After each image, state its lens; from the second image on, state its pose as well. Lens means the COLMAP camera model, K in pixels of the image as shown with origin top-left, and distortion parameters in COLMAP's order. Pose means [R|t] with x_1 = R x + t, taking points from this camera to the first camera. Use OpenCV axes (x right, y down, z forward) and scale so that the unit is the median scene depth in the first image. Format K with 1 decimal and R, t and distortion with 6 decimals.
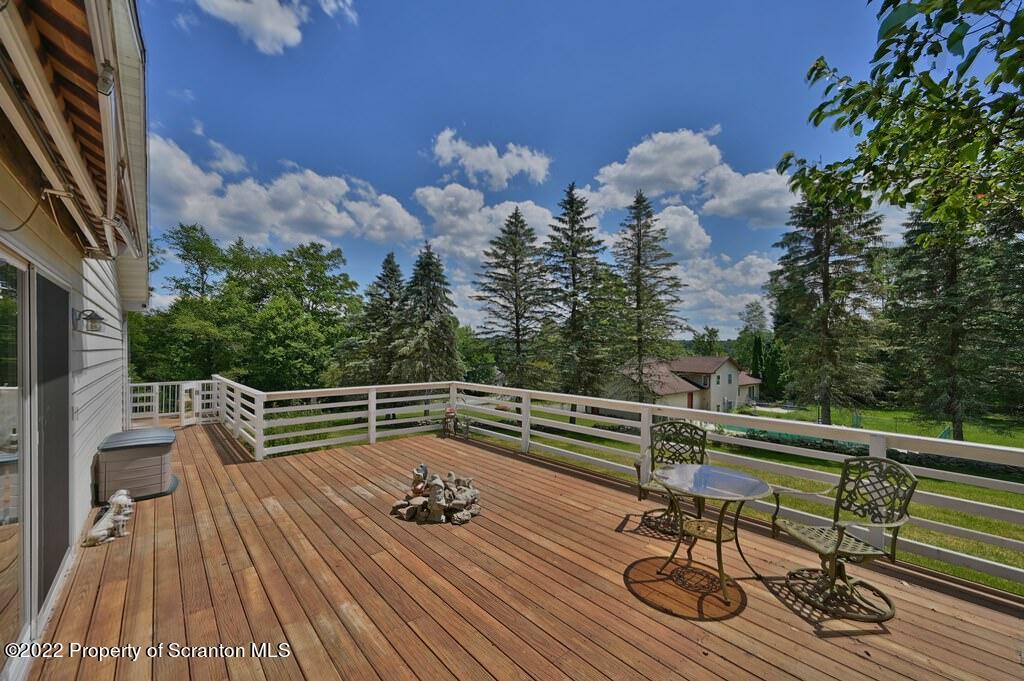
lens RADIAL K [[422.8, 0, 512.0], [0, 422.8, 340.5], [0, 0, 1]] dist [-0.001136, -0.000107]
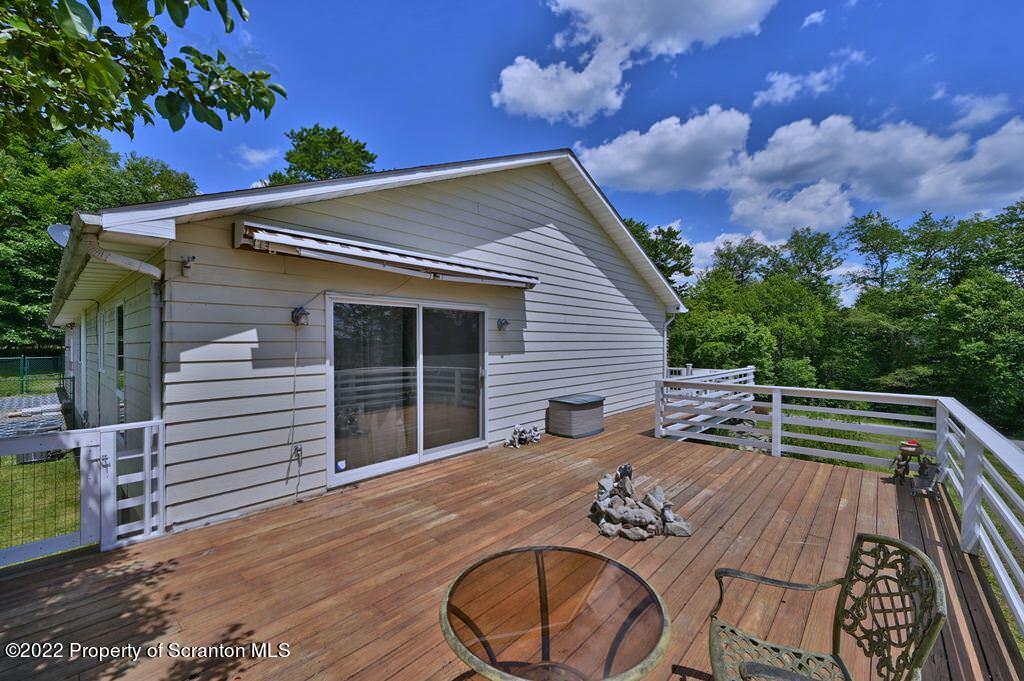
lens RADIAL K [[418.1, 0, 512.8], [0, 418.1, 344.4], [0, 0, 1]] dist [0.000831, 0.000028]
pose [[0.142450, 0.006225, -0.989782, 0.589663], [0.015645, 0.999841, 0.008540, 0.016342], [0.989678, -0.016702, 0.142330, 0.560545]]
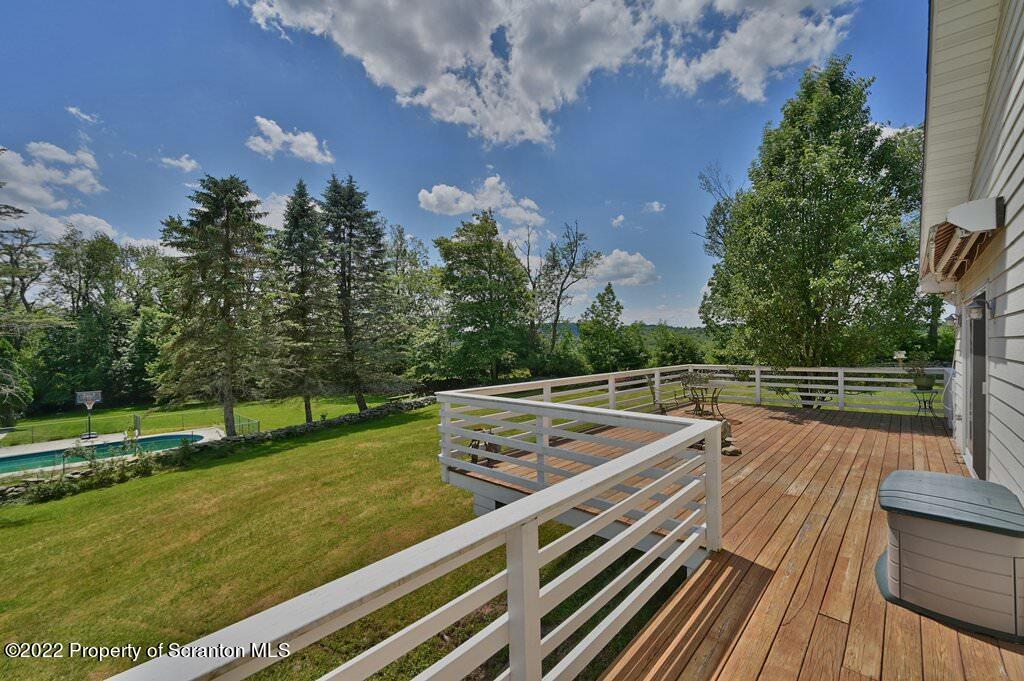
lens RADIAL K [[418.1, 0, 512.8], [0, 418.1, 344.4], [0, 0, 1]] dist [0.000831, 0.000028]
pose [[-0.113775, -0.003485, 0.993500, -1.371439], [-0.006771, 0.999973, 0.002733, 0.033217], [-0.993483, -0.006416, -0.113796, 1.647770]]
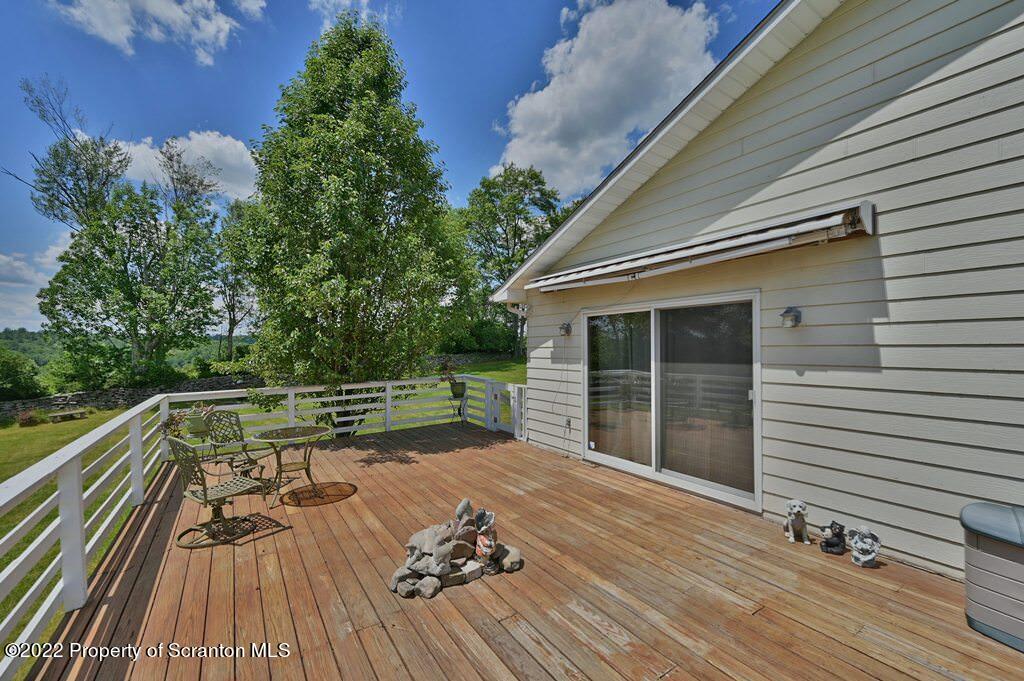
lens RADIAL K [[418.1, 0, 512.8], [0, 418.1, 344.4], [0, 0, 1]] dist [0.000831, 0.000028]
pose [[-0.994251, 0.007011, 0.106847, -0.303770], [0.004894, 0.999787, -0.020058, 0.027519], [-0.106965, -0.019420, -0.994073, 1.518462]]
